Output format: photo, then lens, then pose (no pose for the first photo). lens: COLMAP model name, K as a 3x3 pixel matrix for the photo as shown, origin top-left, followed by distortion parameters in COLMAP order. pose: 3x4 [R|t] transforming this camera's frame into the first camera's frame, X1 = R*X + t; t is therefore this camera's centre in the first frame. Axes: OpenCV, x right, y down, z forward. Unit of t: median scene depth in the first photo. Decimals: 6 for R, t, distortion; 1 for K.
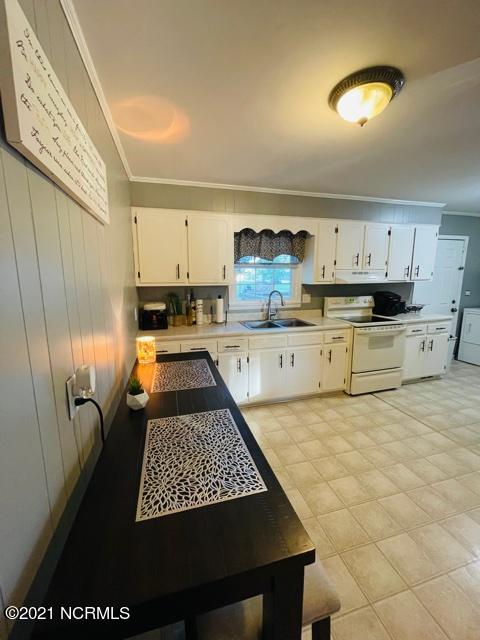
lens RADIAL K [[256.9, 0, 235.9], [0, 256.9, 317.8], [0, 0, 1]] dist [-0.002270, 0.000629]
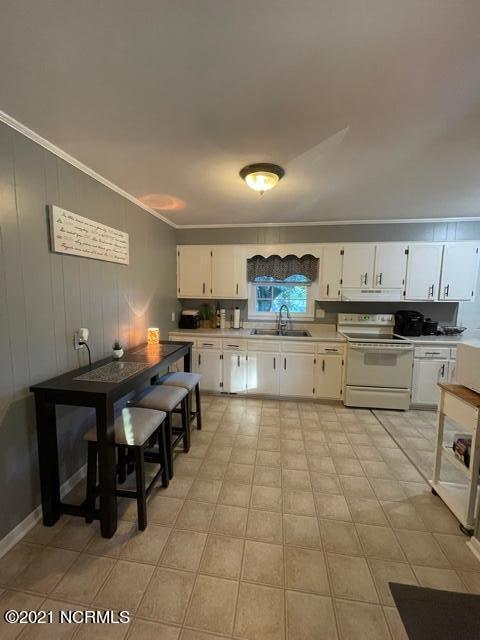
lens RADIAL K [[256.9, 0, 238.3], [0, 256.9, 318.0], [0, 0, 1]] dist [-0.002270, 0.000629]
pose [[0.912919, 0.059234, -0.403818, 0.461756], [-0.081191, 0.995995, -0.037451, 0.016160], [0.399983, 0.066976, 0.914072, -0.170169]]
